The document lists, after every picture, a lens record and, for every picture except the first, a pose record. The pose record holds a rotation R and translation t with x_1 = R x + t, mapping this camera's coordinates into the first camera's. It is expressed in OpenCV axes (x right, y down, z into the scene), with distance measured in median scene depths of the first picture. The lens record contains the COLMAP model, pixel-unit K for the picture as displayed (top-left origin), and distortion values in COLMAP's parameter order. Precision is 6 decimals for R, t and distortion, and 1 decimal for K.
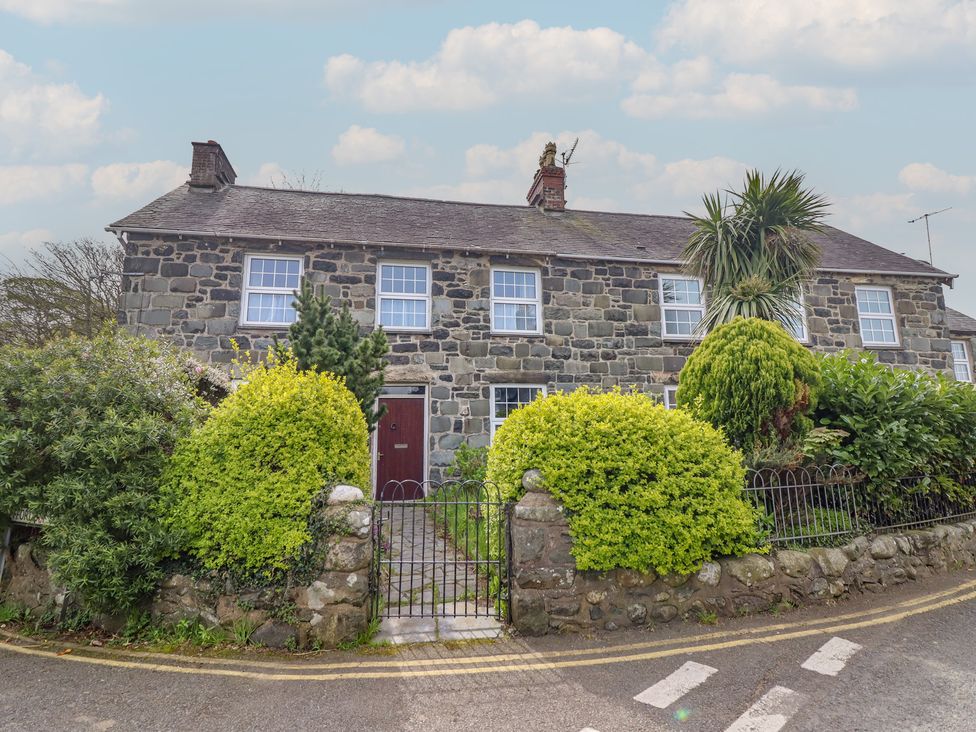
lens RADIAL K [[518.8, 0, 486.5], [0, 518.8, 354.1], [0, 0, 1]] dist [0.002734, -0.013840]
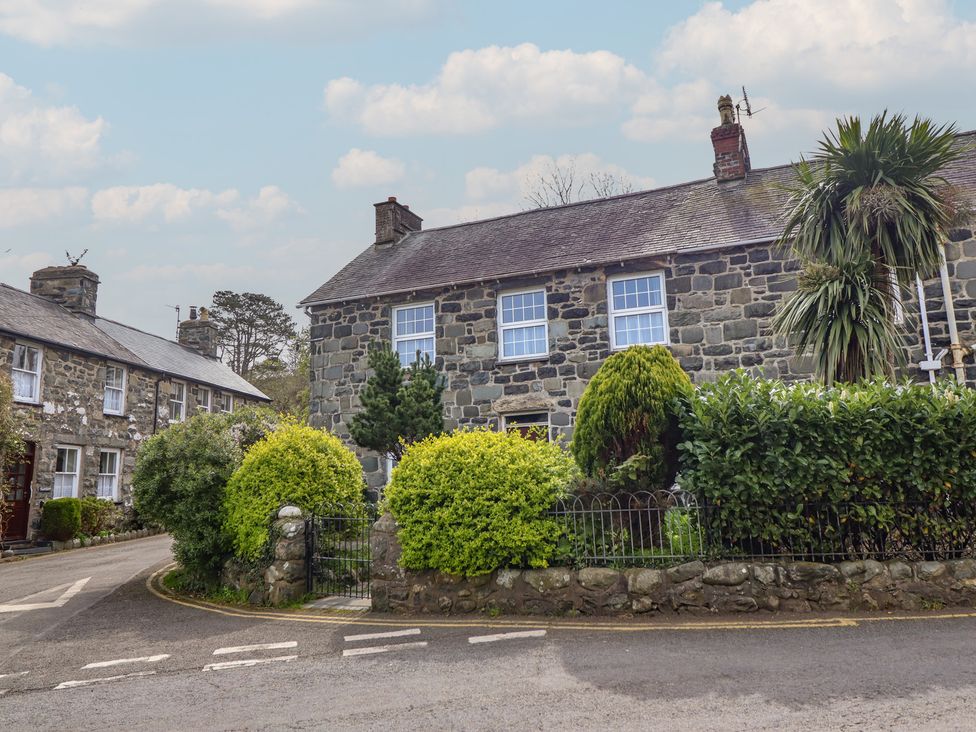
lens RADIAL K [[664.7, 0, 498.3], [0, 664.7, 347.0], [0, 0, 1]] dist [0.001618, -0.001927]
pose [[0.851602, -0.117981, -0.510739, 0.457985], [0.114085, 0.992702, -0.039089, -0.024165], [0.511623, -0.024980, 0.858847, -0.128452]]
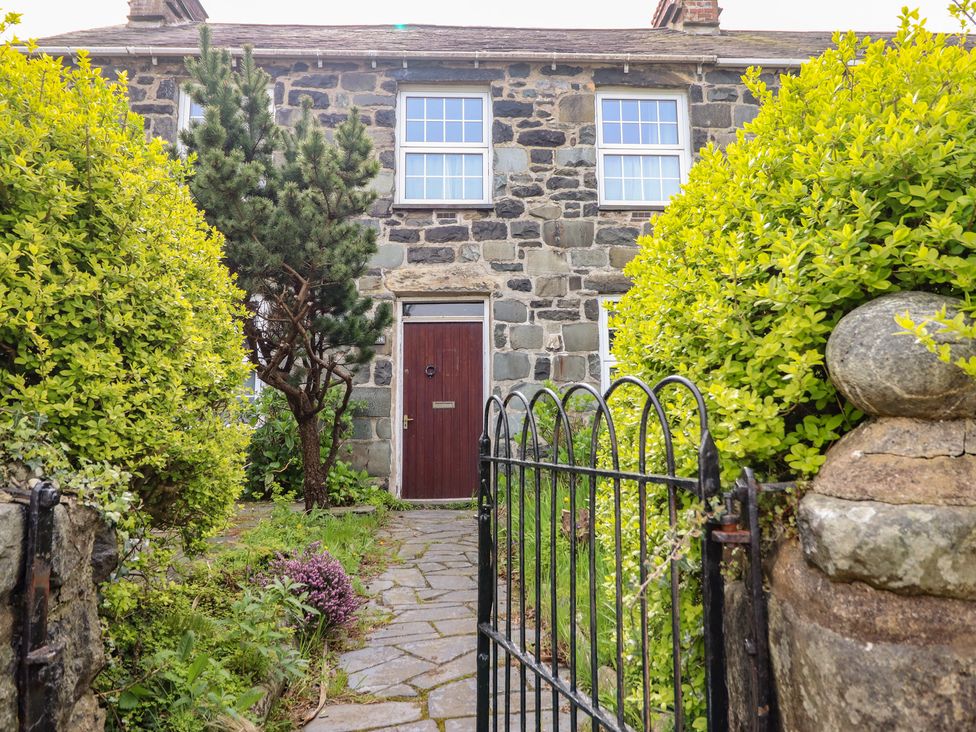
lens RADIAL K [[664.7, 0, 498.3], [0, 664.7, 347.0], [0, 0, 1]] dist [0.001618, -0.001927]
pose [[0.990633, -0.016073, -0.135599, -0.004062], [0.021769, 0.998937, 0.040624, 0.082200], [0.134802, -0.043195, 0.989931, 0.275024]]
